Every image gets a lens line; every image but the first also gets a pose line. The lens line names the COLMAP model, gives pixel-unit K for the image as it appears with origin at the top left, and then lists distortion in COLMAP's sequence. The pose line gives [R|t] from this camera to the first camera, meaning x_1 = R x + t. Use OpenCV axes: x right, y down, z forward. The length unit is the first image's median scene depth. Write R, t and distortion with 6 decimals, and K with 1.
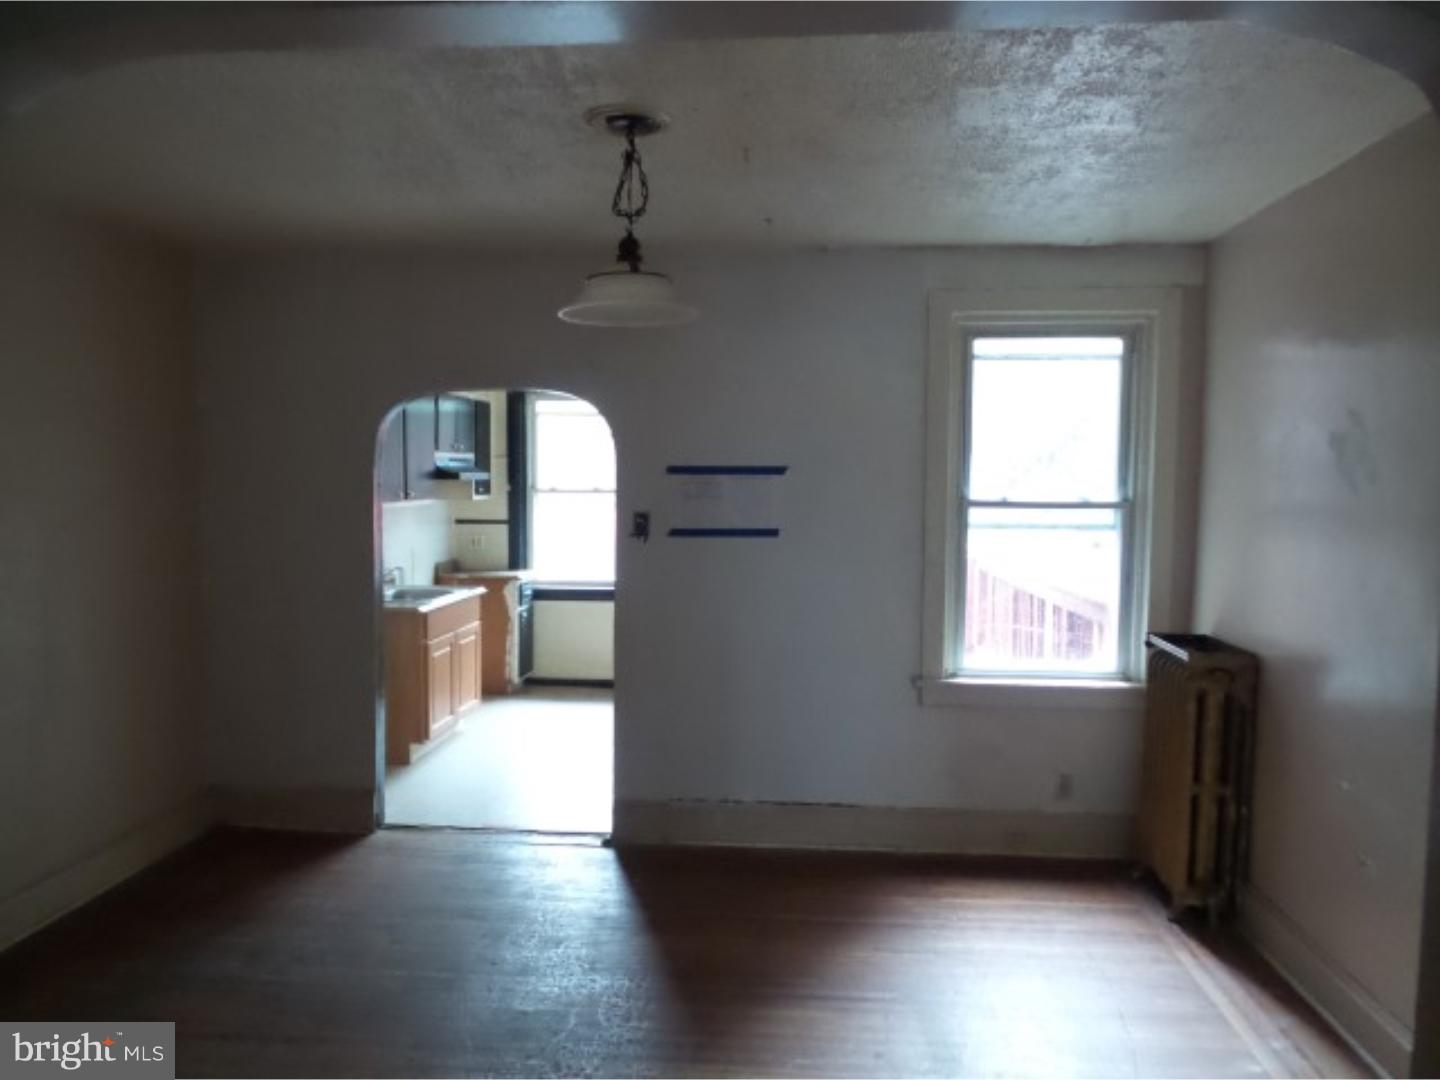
lens RADIAL K [[979.5, 0, 725.4], [0, 979.5, 547.5], [0, 0, 1]] dist [-0.002665, -0.000159]
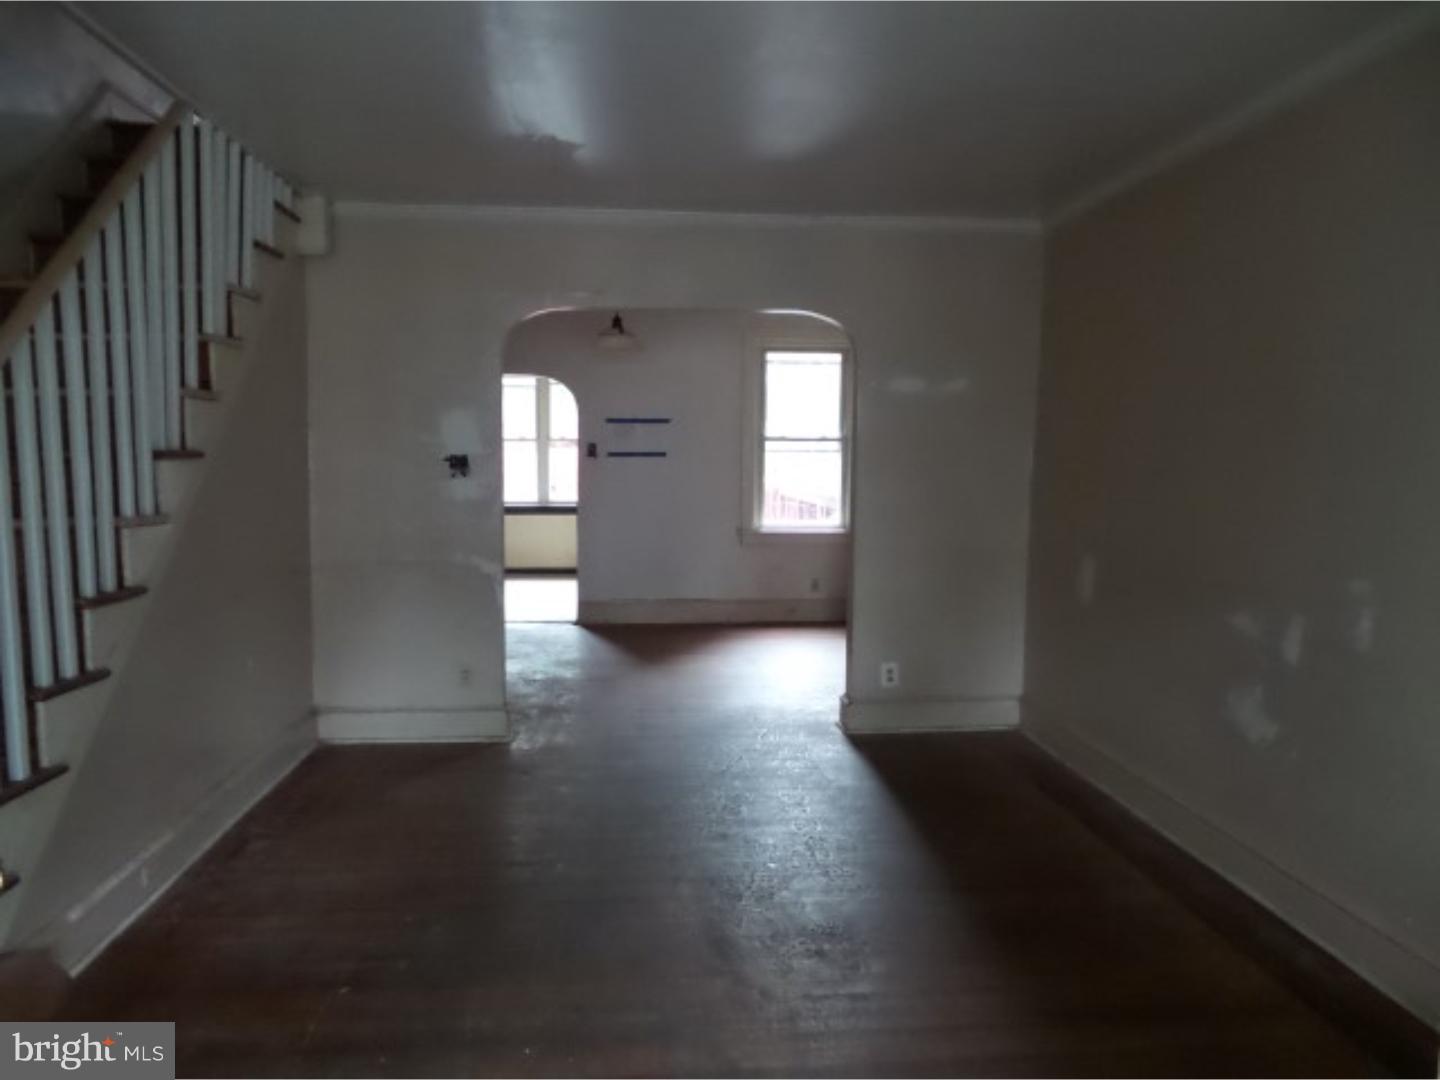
lens RADIAL K [[979.5, 0, 721.2], [0, 979.5, 535.2], [0, 0, 1]] dist [-0.002665, -0.000159]
pose [[0.987954, -0.014007, 0.154110, -0.134246], [0.013409, 0.999898, 0.004923, 0.133186], [-0.154163, -0.002797, 0.988041, -0.881889]]
